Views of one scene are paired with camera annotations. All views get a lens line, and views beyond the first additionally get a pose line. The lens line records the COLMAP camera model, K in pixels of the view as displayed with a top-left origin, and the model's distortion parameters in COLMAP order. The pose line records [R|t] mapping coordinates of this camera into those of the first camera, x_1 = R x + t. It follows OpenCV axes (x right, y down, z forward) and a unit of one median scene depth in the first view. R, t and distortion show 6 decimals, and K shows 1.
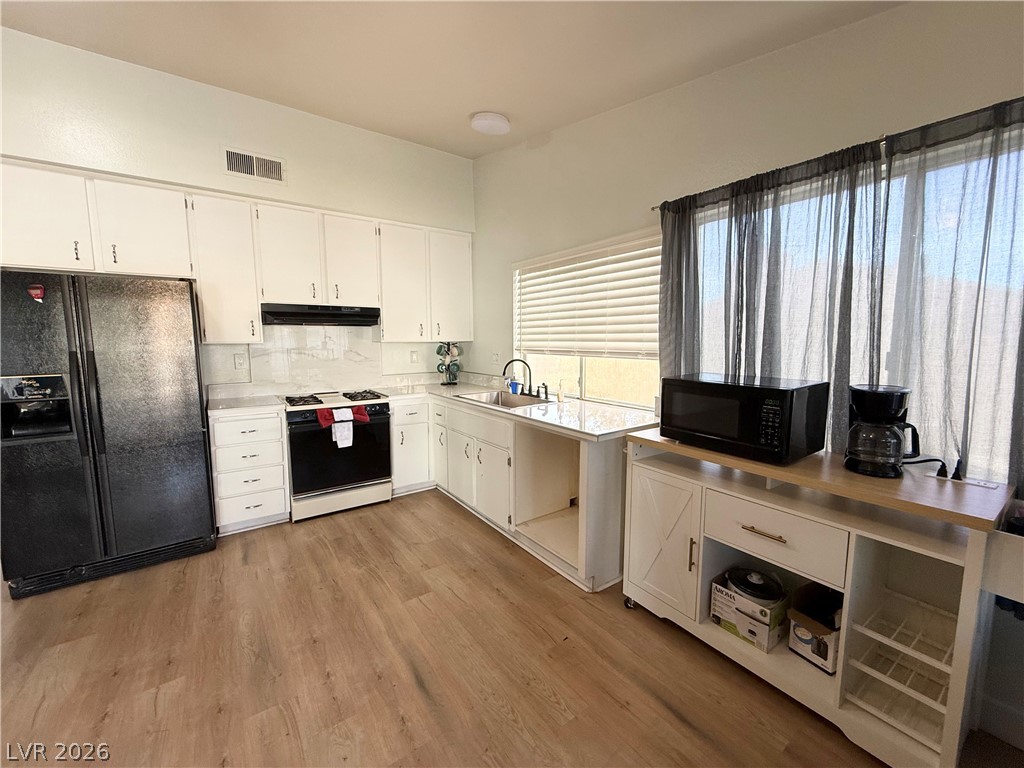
lens RADIAL K [[407.1, 0, 508.4], [0, 407.1, 384.2], [0, 0, 1]] dist [-0.002407, 0.000040]
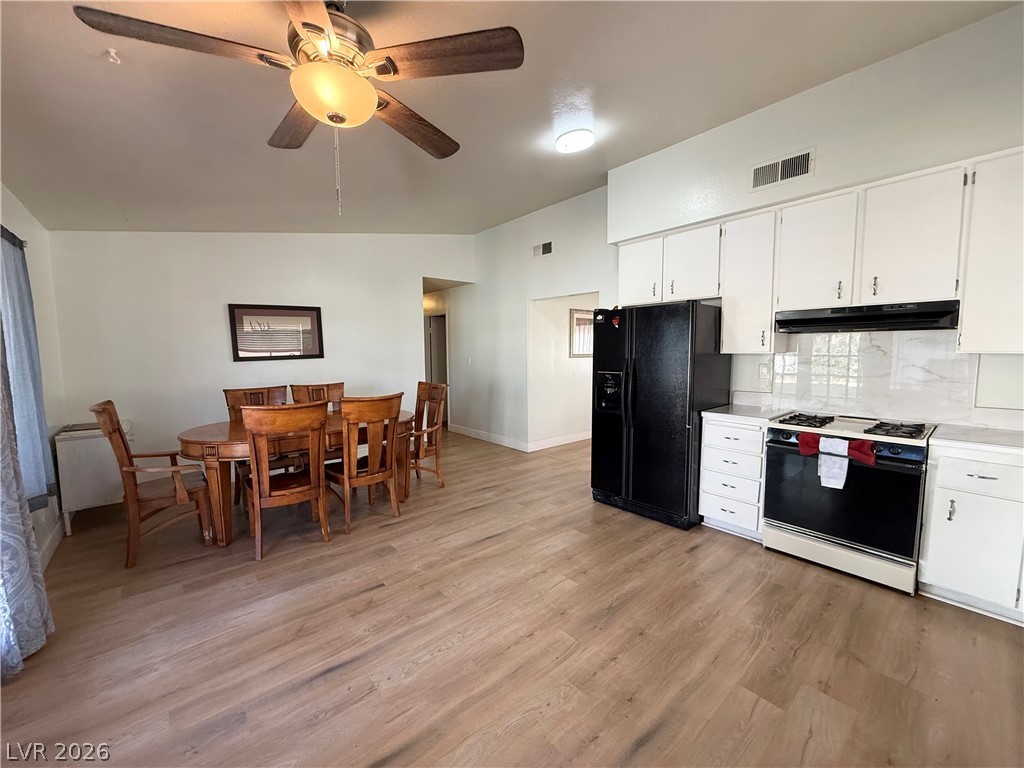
lens RADIAL K [[407.1, 0, 509.6], [0, 407.1, 383.7], [0, 0, 1]] dist [-0.002407, 0.000040]
pose [[0.093311, 0.086375, -0.991883, 0.303700], [-0.102101, 0.991808, 0.076764, -0.040757], [0.990388, 0.094110, 0.101365, 0.297405]]
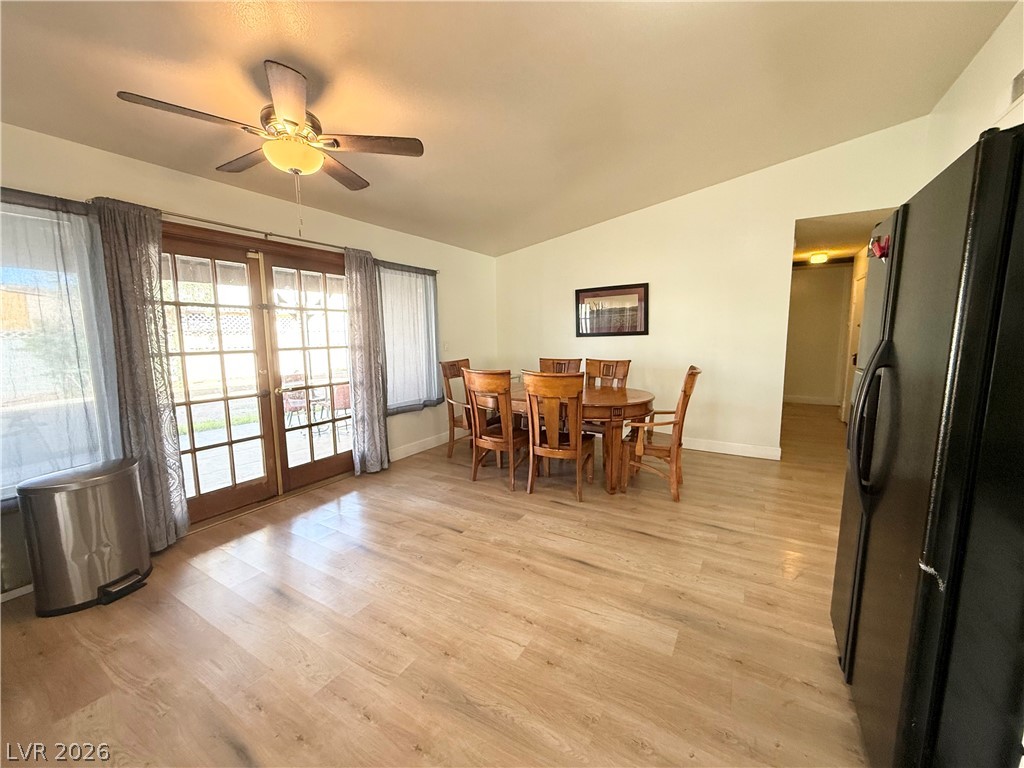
lens RADIAL K [[407.1, 0, 510.3], [0, 407.1, 385.2], [0, 0, 1]] dist [-0.002407, 0.000040]
pose [[-0.915110, 0.065641, -0.397825, -0.232235], [-0.030058, 0.972808, 0.229655, -0.099812], [0.402082, 0.222118, -0.888253, 0.953313]]
